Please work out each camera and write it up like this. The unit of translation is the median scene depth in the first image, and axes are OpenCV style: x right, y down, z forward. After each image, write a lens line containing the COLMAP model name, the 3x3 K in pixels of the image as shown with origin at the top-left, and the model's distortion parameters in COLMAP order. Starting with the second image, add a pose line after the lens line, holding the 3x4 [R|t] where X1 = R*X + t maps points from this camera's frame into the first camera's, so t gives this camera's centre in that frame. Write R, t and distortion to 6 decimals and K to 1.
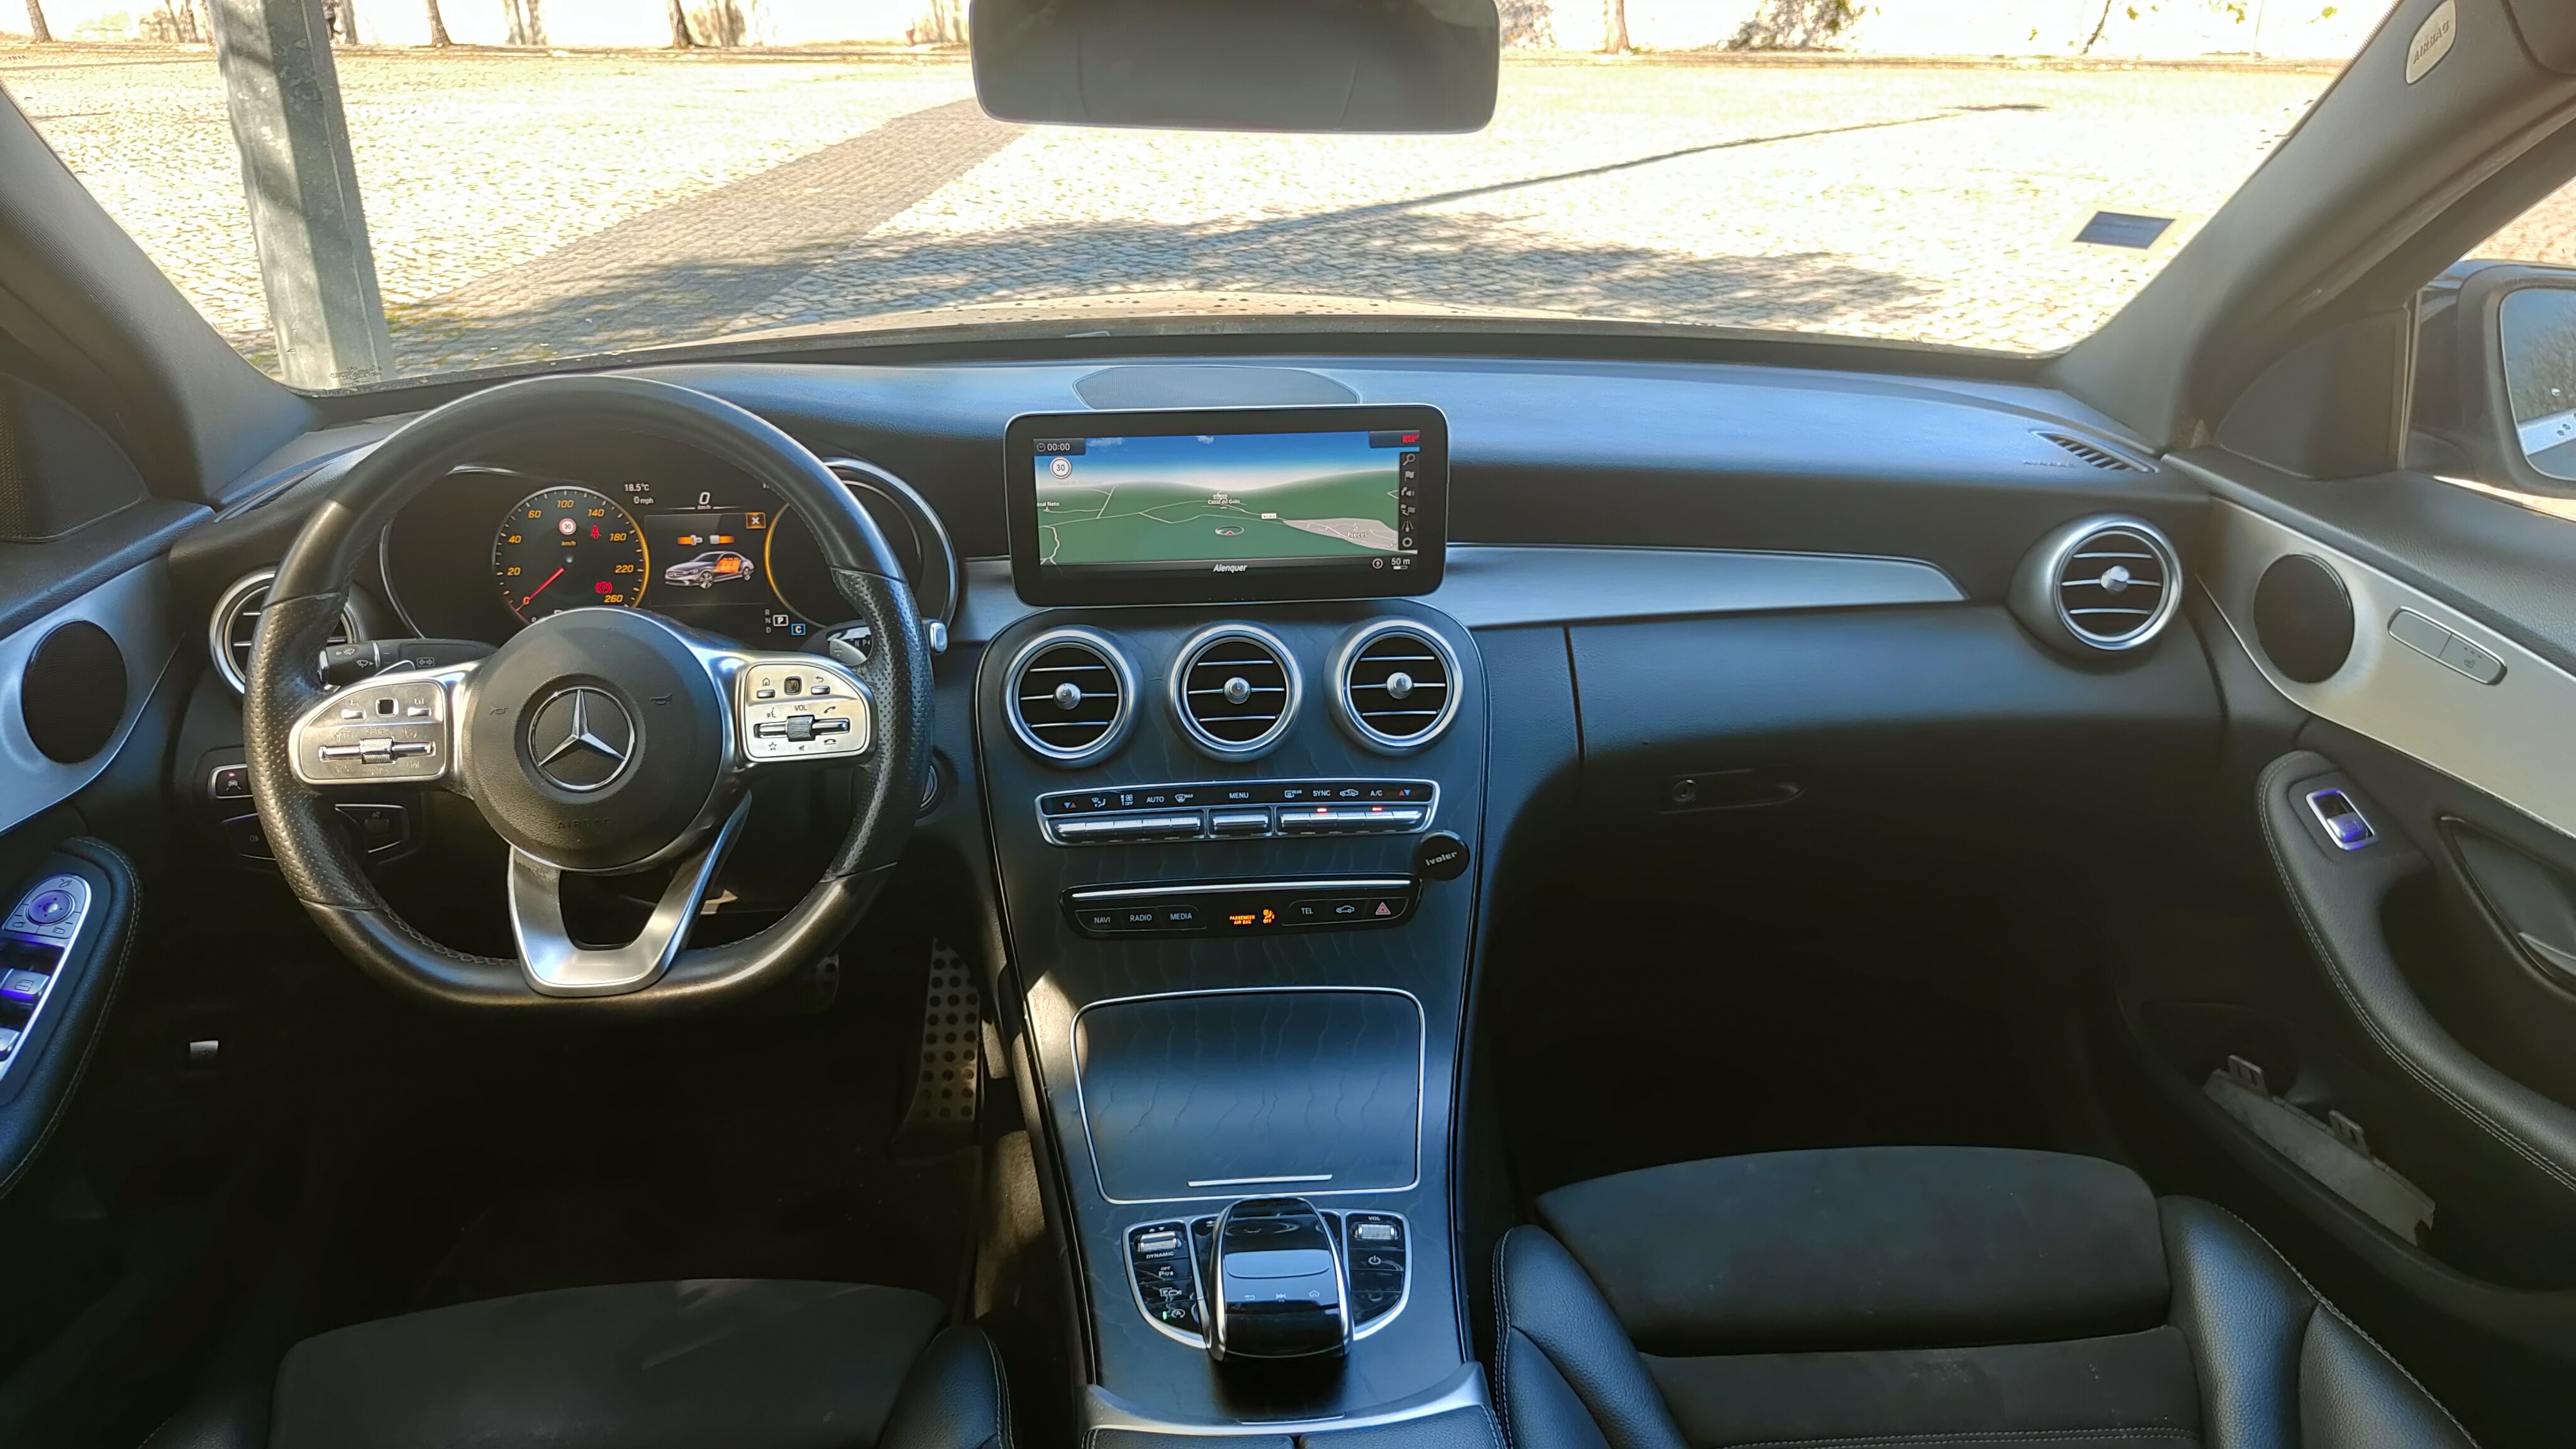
lens RADIAL K [[1931.8, 0, 1283.6], [0, 1931.8, 697.7], [0, 0, 1]] dist [0.007988, 0.005194]
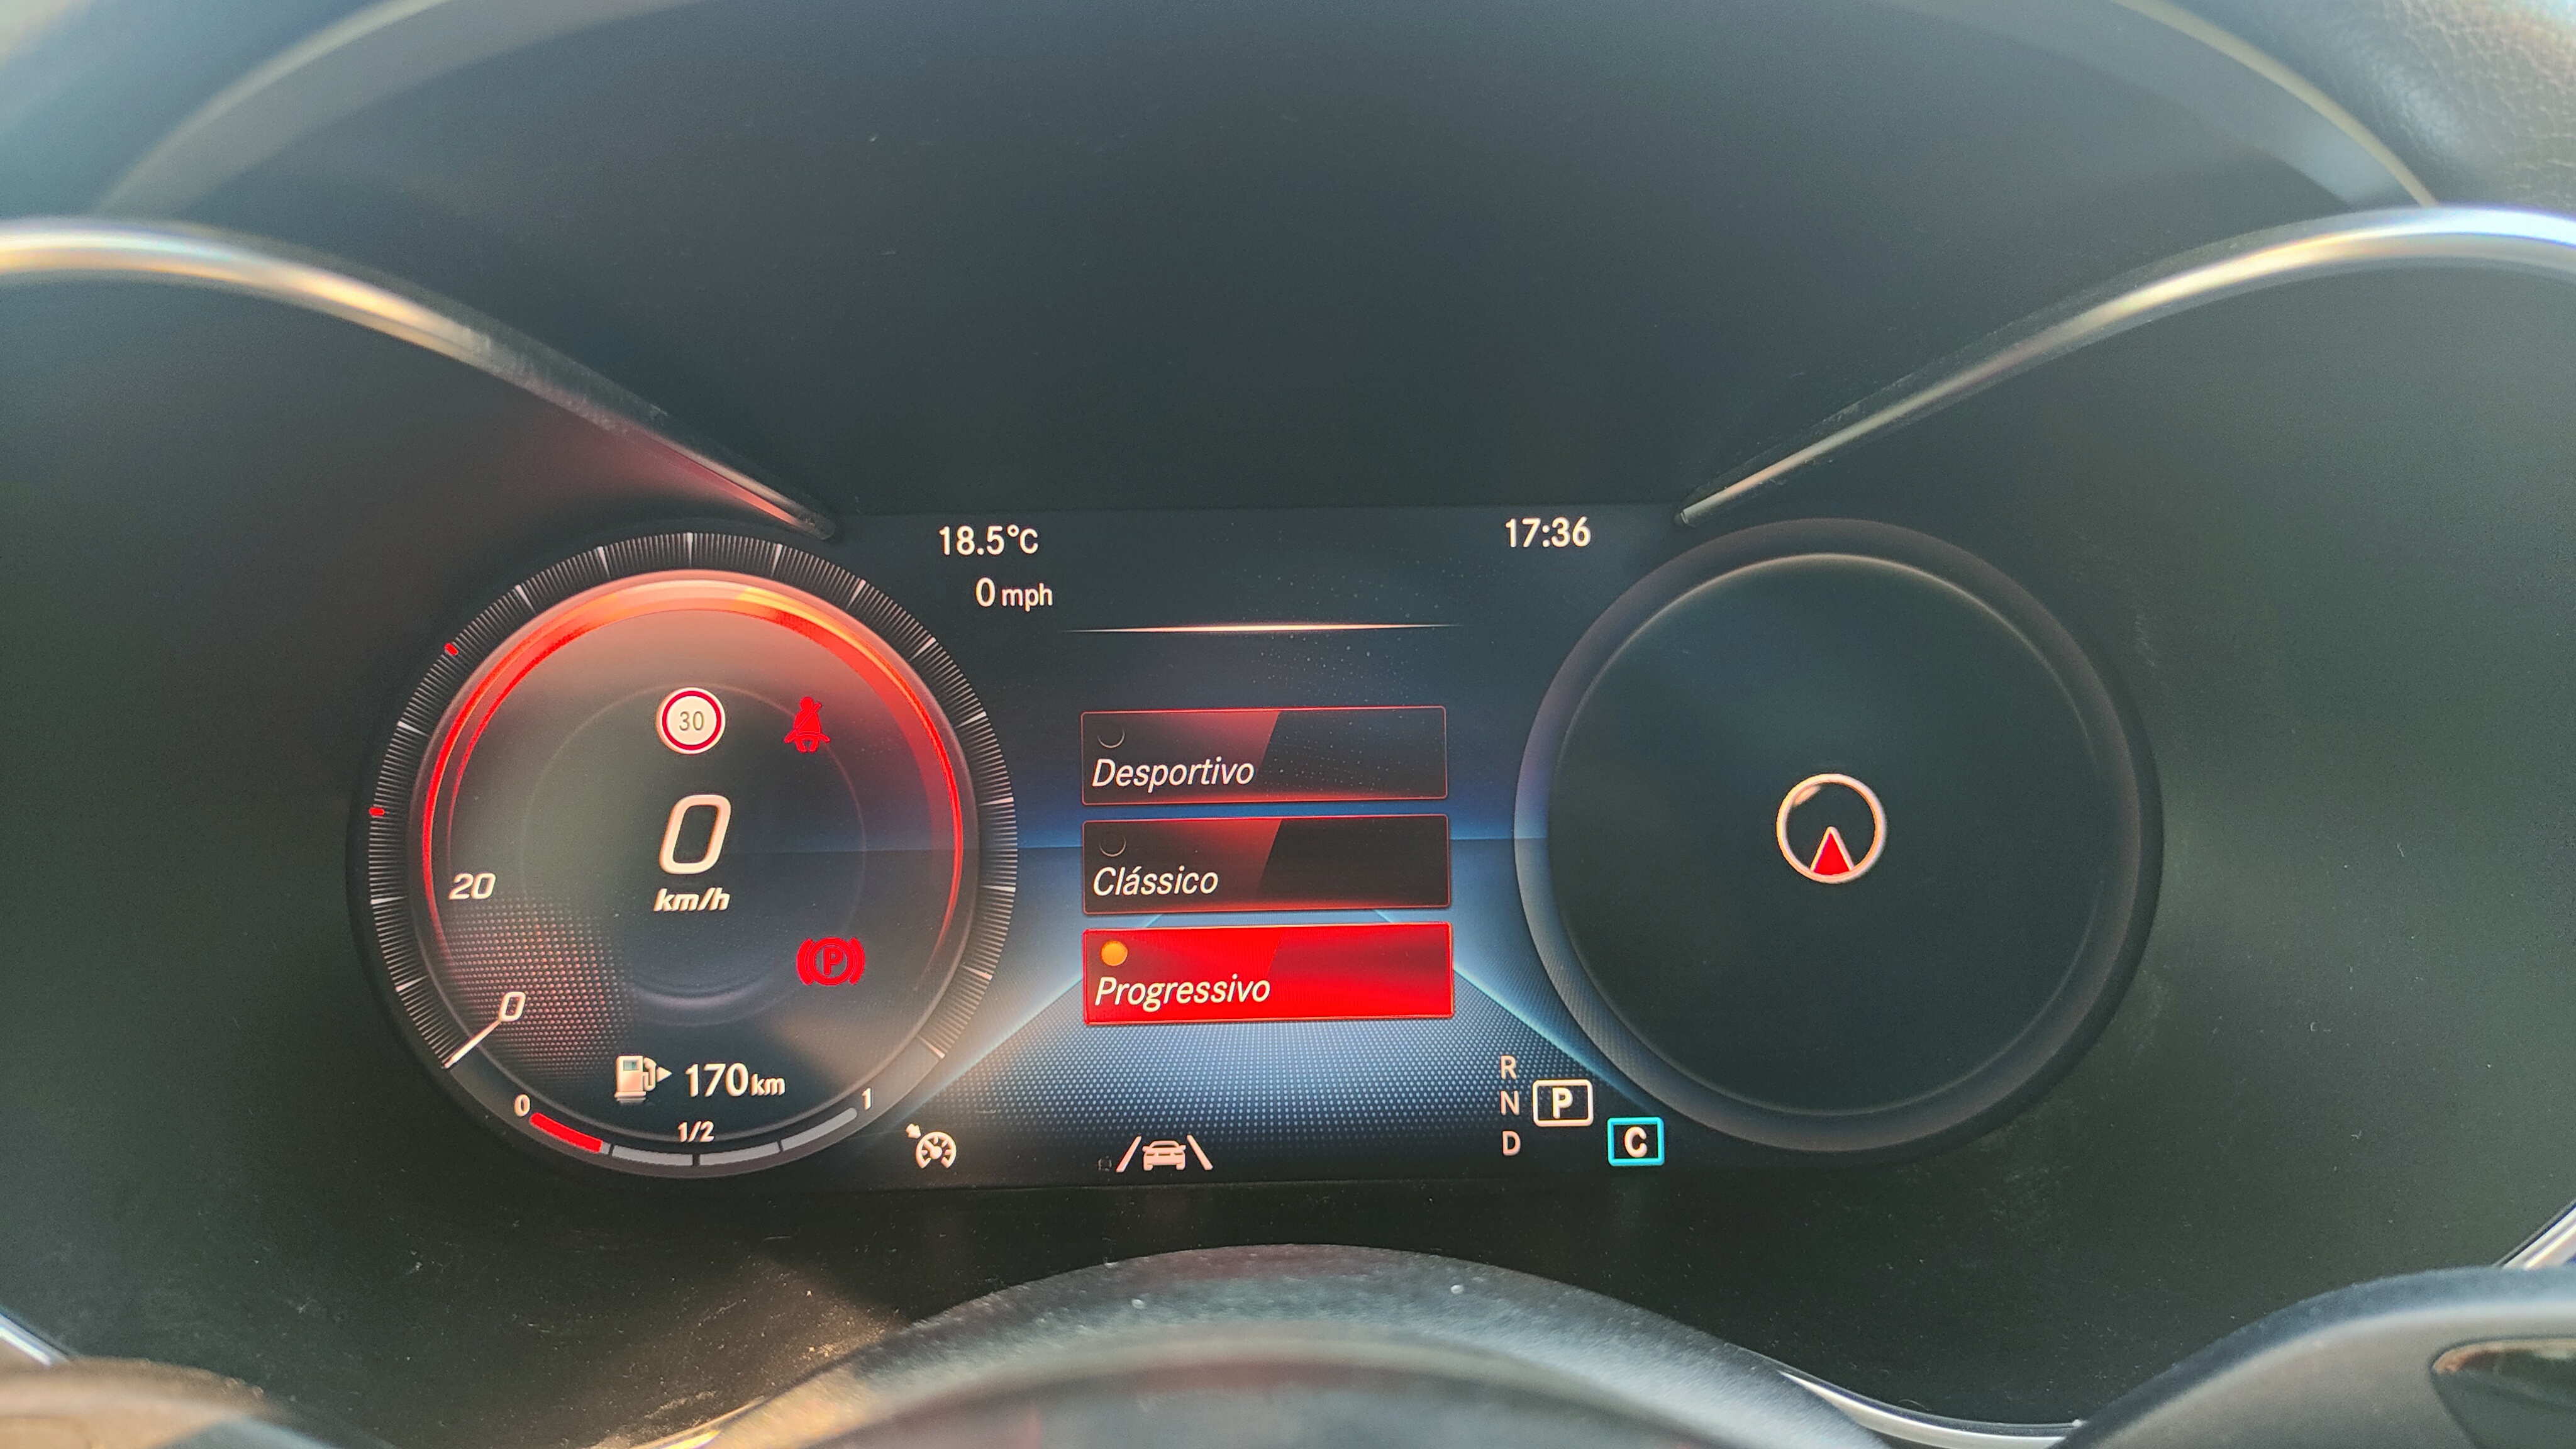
lens RADIAL K [[1792.6, 0, 1264.5], [0, 1792.6, 709.3], [0, 0, 1]] dist [0.004989, -0.003993]
pose [[0.999827, 0.003940, -0.018152, -0.309727], [-0.006730, 0.987684, -0.156319, -0.056046], [0.017313, 0.156414, 0.987540, 0.820378]]
